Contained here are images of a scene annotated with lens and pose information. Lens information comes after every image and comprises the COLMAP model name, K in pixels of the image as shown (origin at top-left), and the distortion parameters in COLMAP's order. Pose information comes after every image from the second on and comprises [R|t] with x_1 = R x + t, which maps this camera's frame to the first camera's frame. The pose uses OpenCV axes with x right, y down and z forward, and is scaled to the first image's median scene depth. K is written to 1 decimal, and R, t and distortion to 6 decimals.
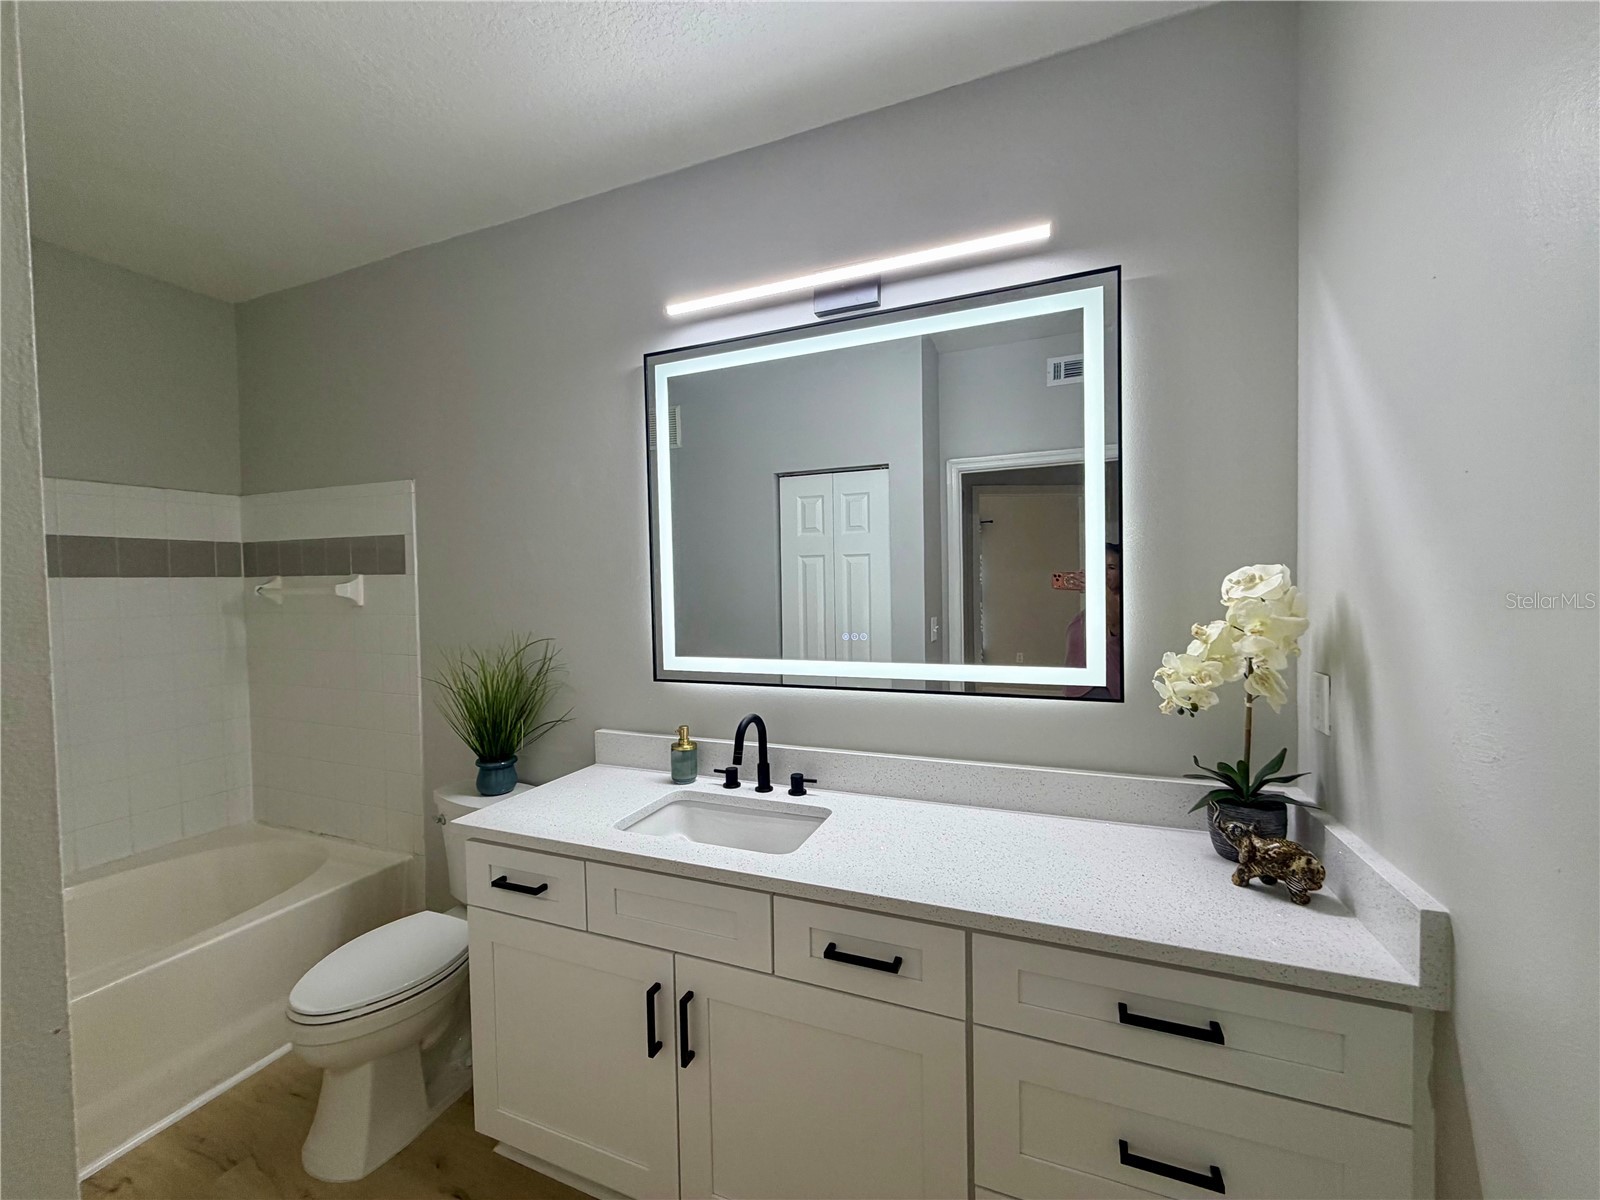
lens RADIAL K [[622.8, 0, 795.7], [0, 622.8, 601.1], [0, 0, 1]] dist [-0.003250, 0.000084]
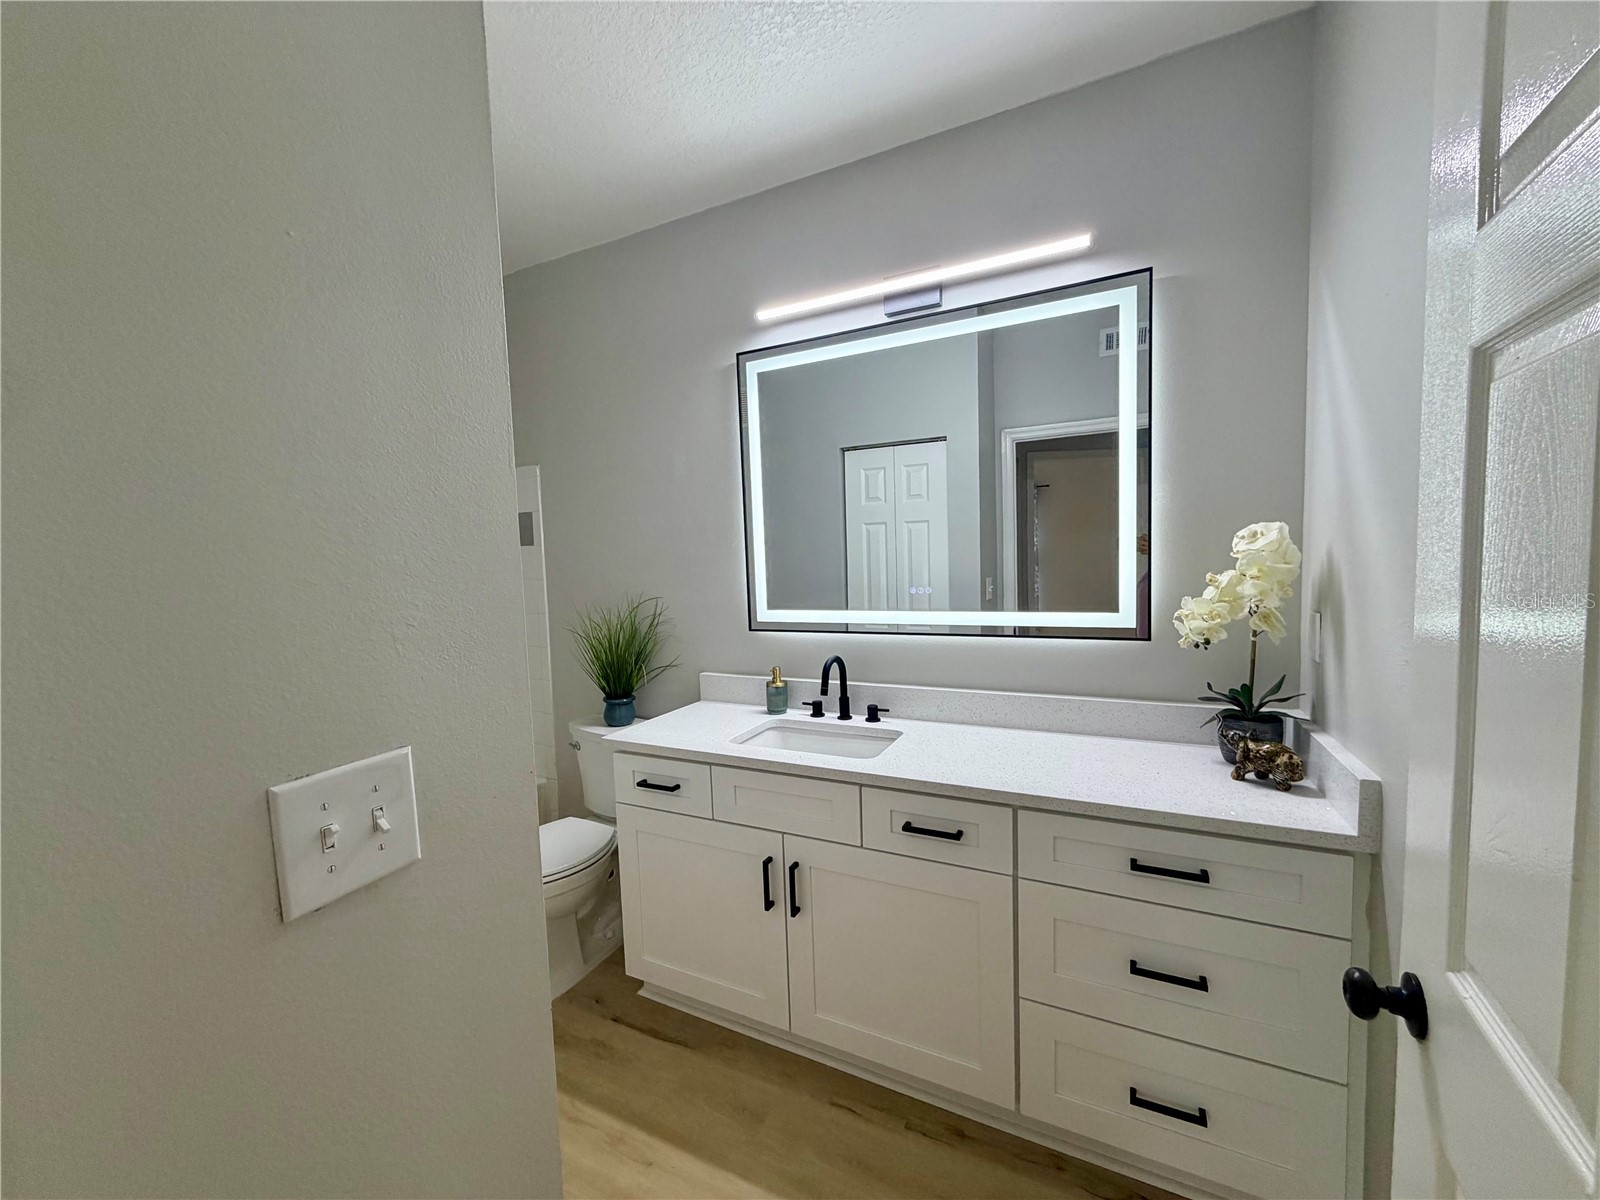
lens RADIAL K [[622.8, 0, 797.0], [0, 622.8, 601.5], [0, 0, 1]] dist [-0.003250, 0.000084]
pose [[0.996642, -0.009980, -0.081269, -0.050474], [0.014098, 0.998637, 0.050255, 0.017549], [0.080657, -0.051232, 0.995424, -0.233325]]
